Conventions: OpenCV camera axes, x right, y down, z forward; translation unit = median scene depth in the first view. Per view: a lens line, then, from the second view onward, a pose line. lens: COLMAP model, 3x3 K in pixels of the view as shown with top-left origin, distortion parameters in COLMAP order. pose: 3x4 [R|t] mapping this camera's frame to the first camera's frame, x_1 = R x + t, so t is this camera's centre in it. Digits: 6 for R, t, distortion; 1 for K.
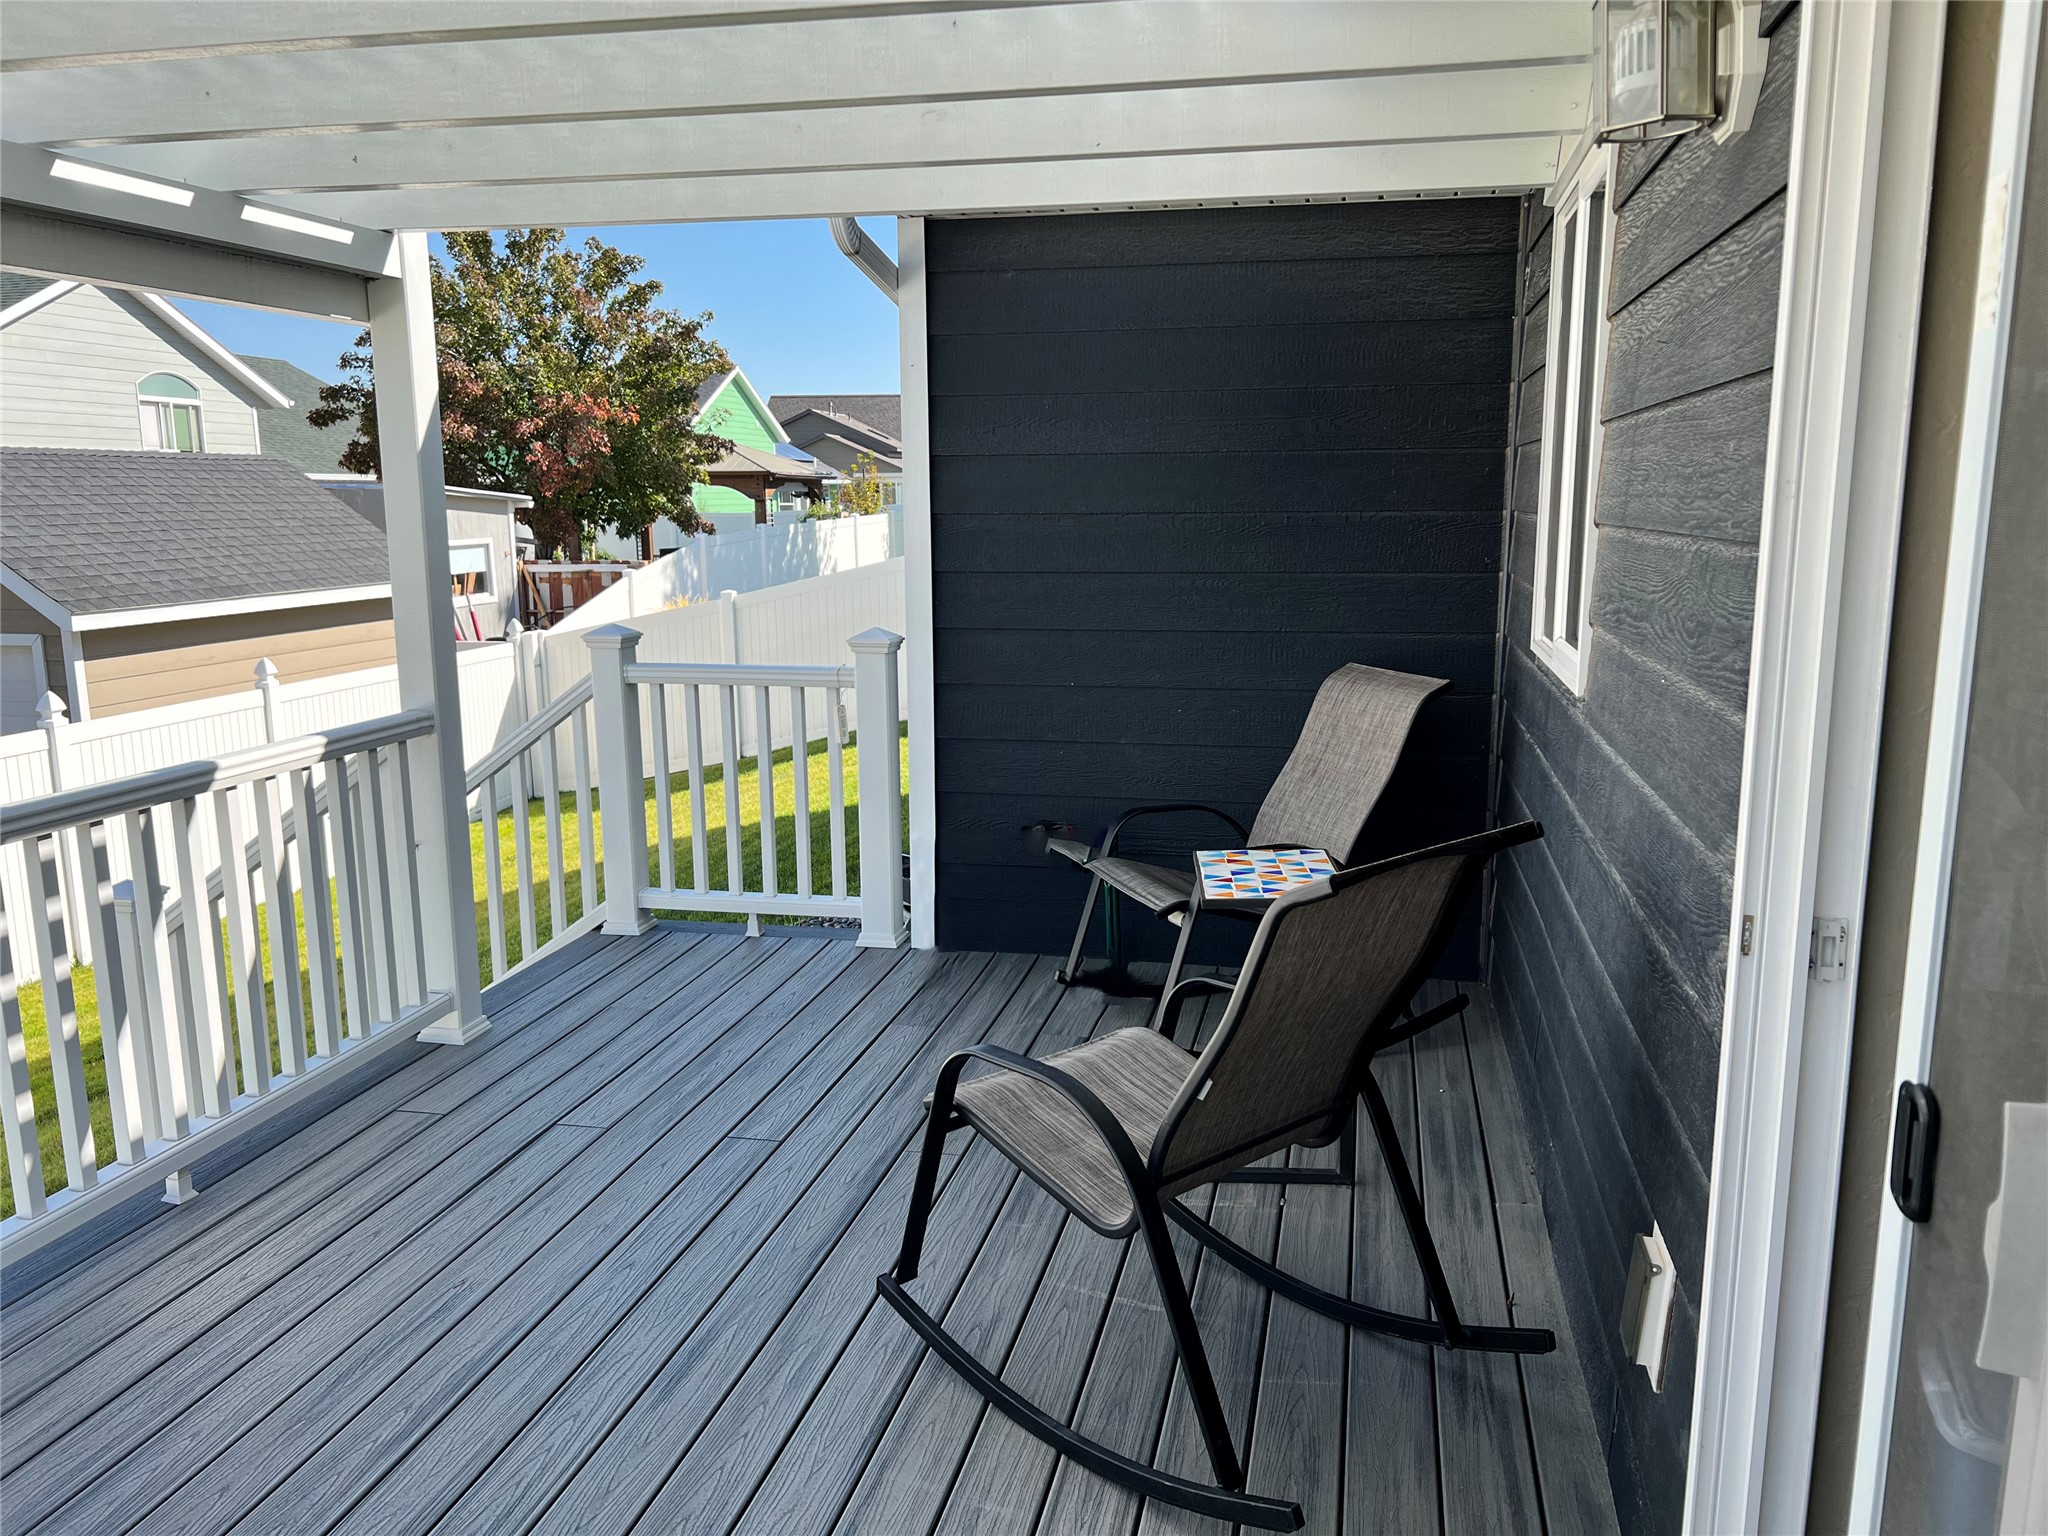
lens RADIAL K [[1512.7, 0, 1024.0], [0, 1512.7, 768.0], [0, 0, 1]] dist [0.061581, -0.105073]
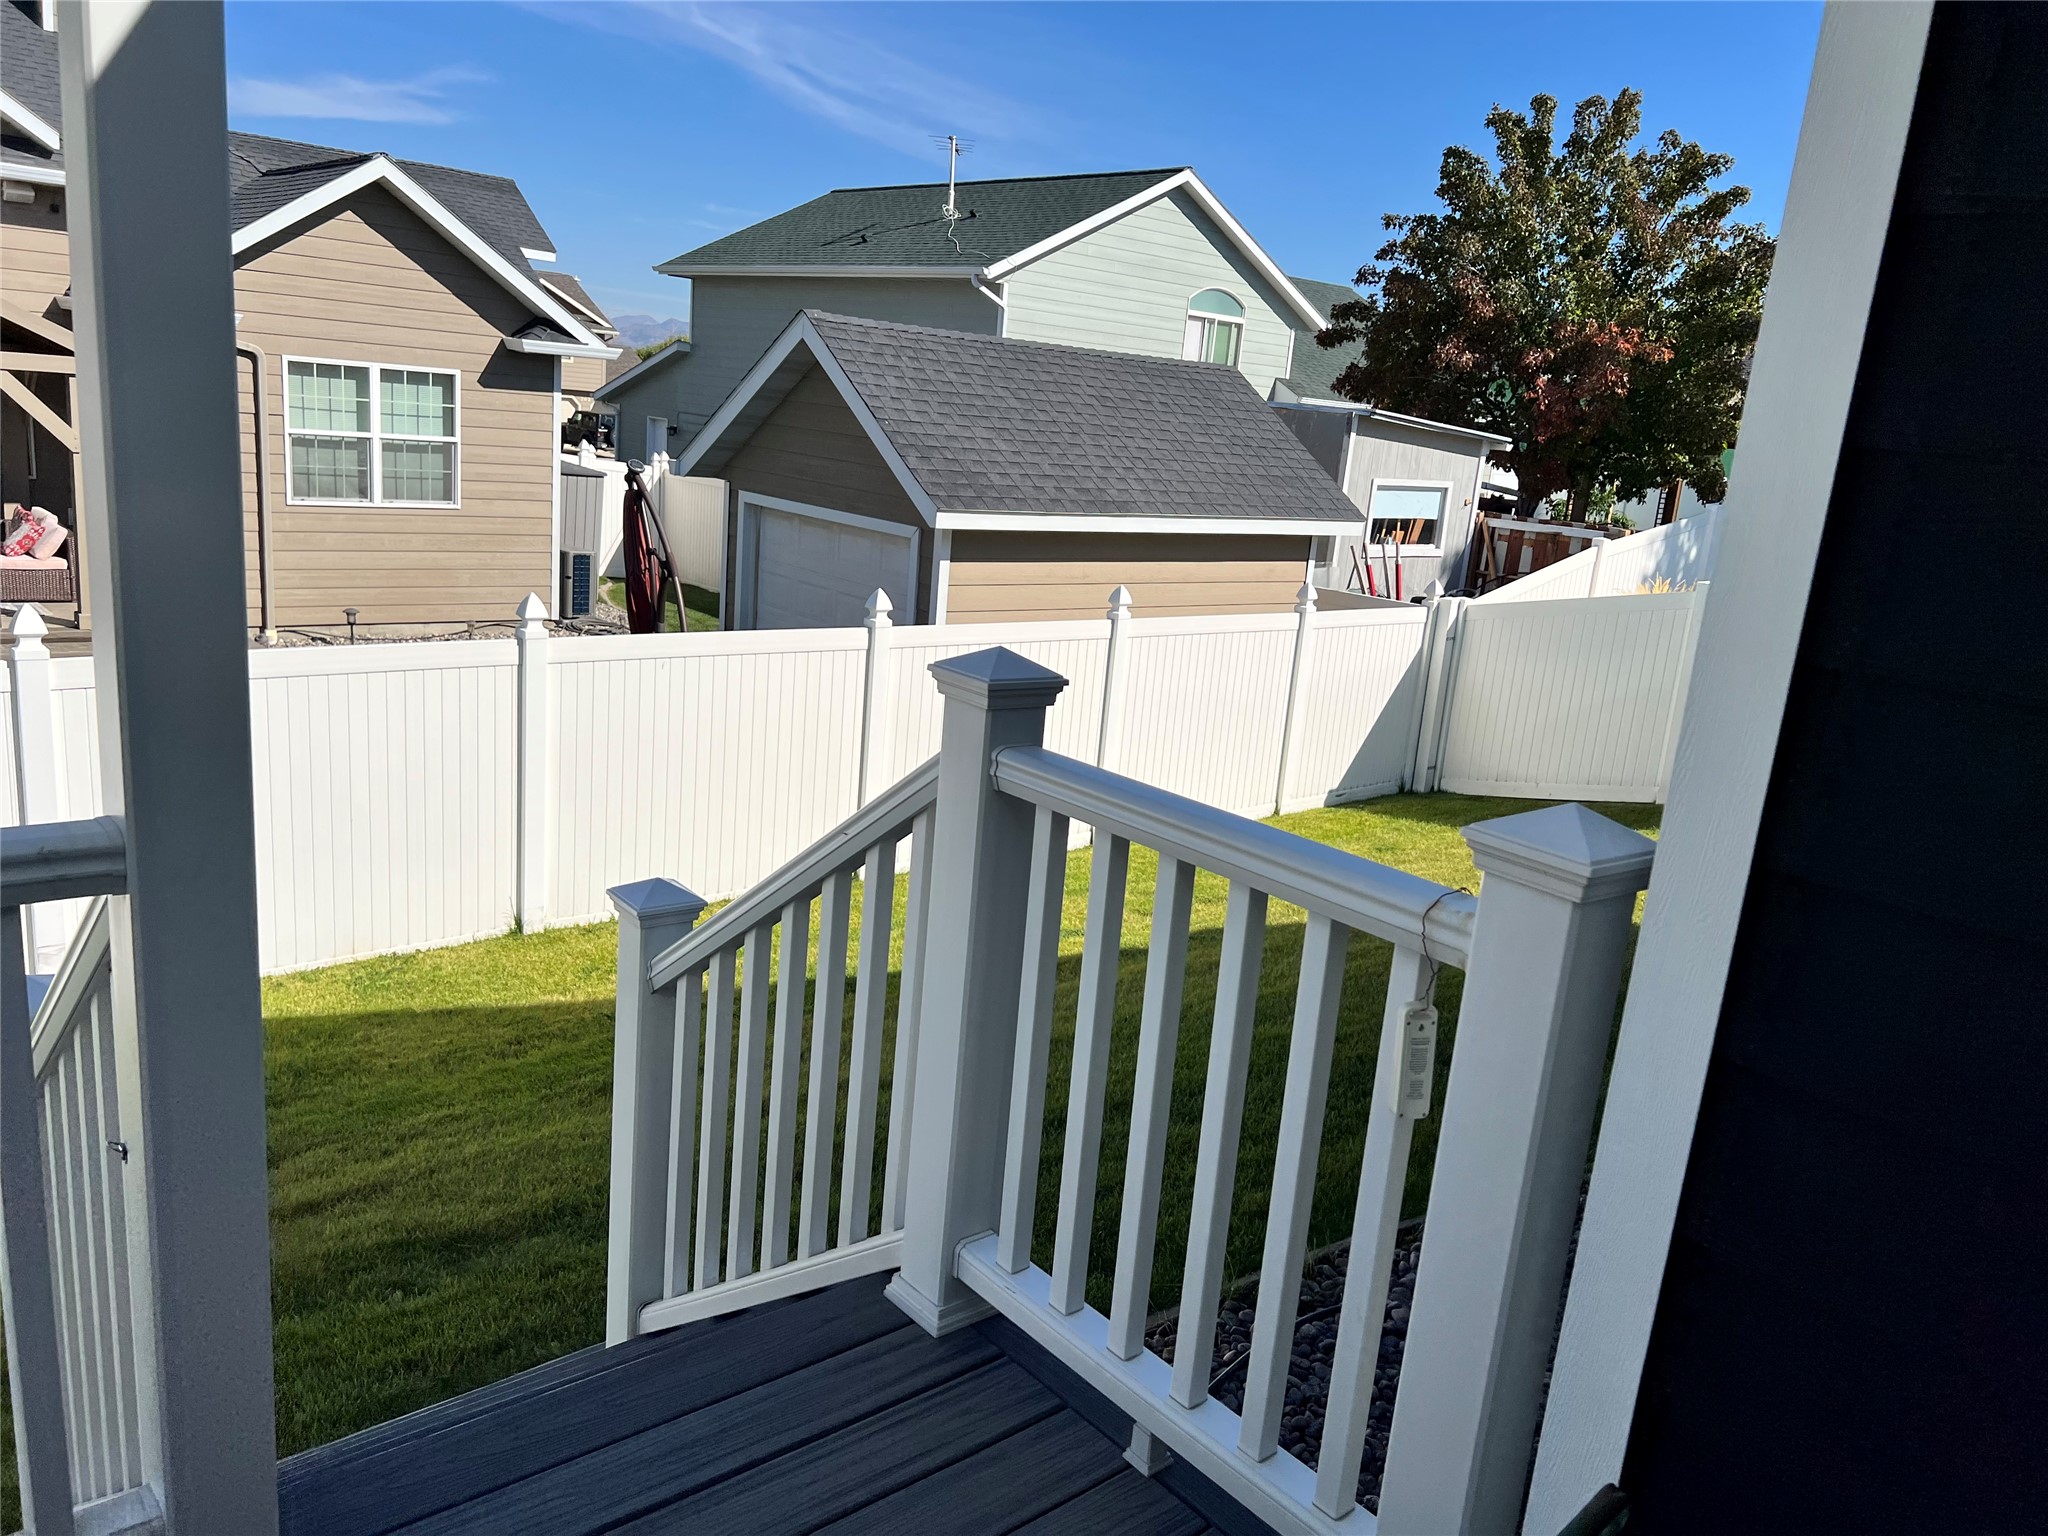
lens RADIAL K [[1507.0, 0, 1028.1], [0, 1507.0, 806.1], [0, 0, 1]] dist [0.001579, -0.004179]
pose [[0.782801, 0.230380, -0.578055, -0.001502], [-0.197476, 0.972896, 0.120320, -0.023848], [0.590107, 0.019965, 0.807078, 0.148484]]
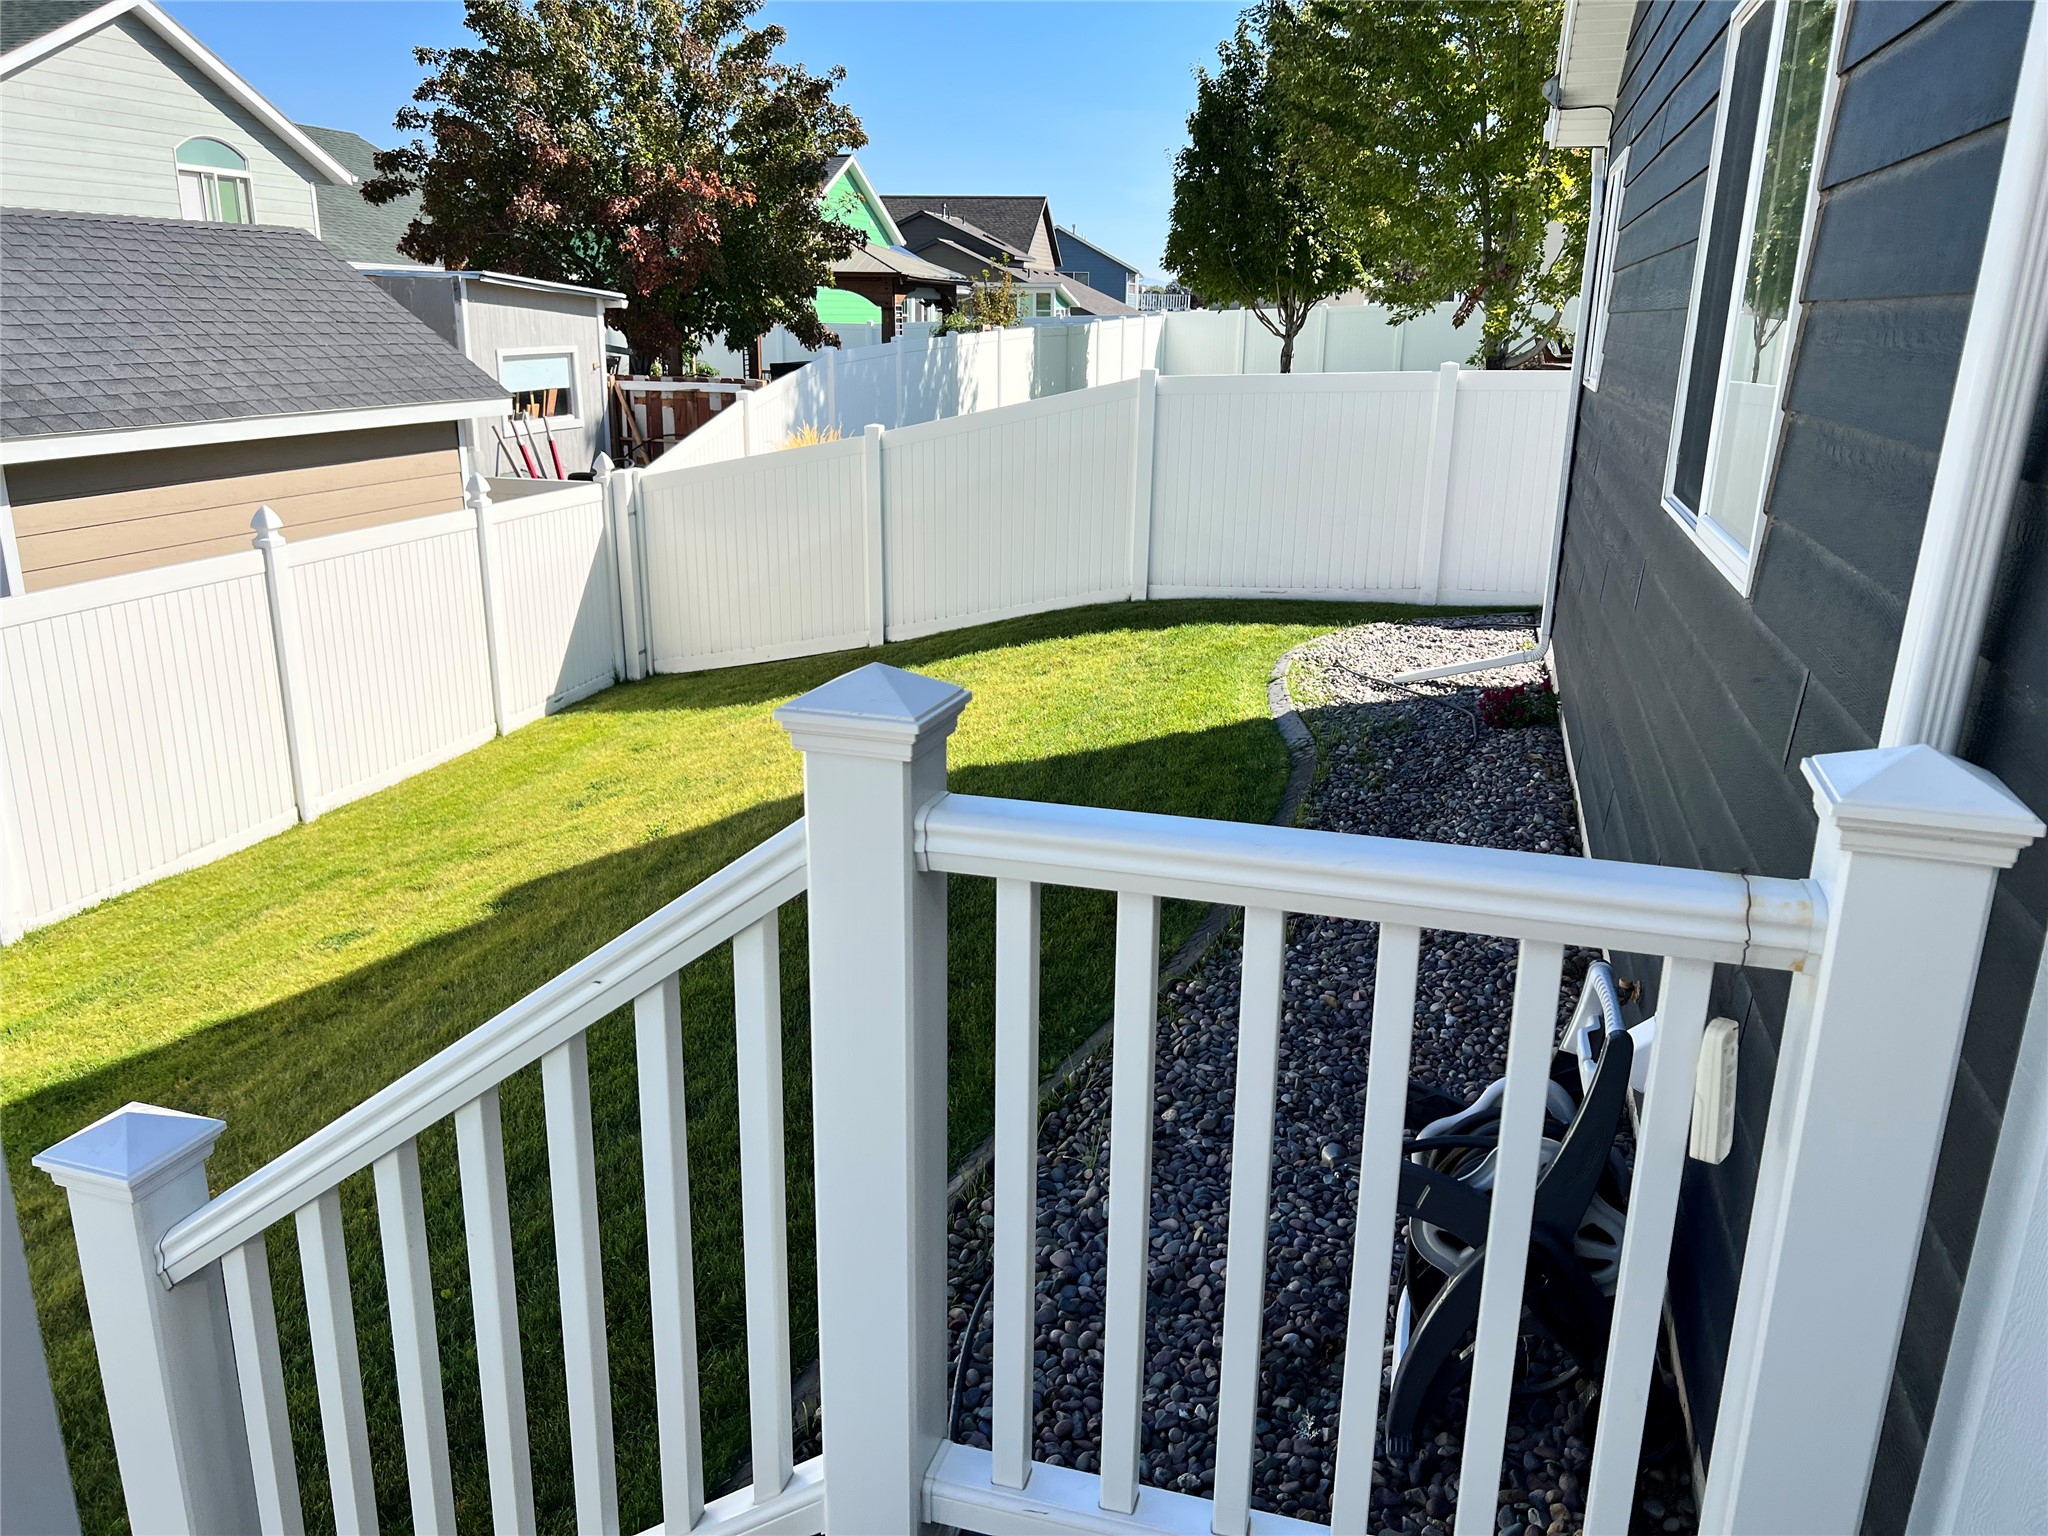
lens RADIAL K [[1524.9, 0, 1024.0], [0, 1524.9, 768.0], [0, 0, 1]] dist [0.054940, -0.066701]
pose [[0.997567, 0.041525, -0.055994, -0.050553], [-0.035069, 0.993121, 0.111719, -0.024312], [0.060247, -0.109484, 0.992161, 0.158247]]
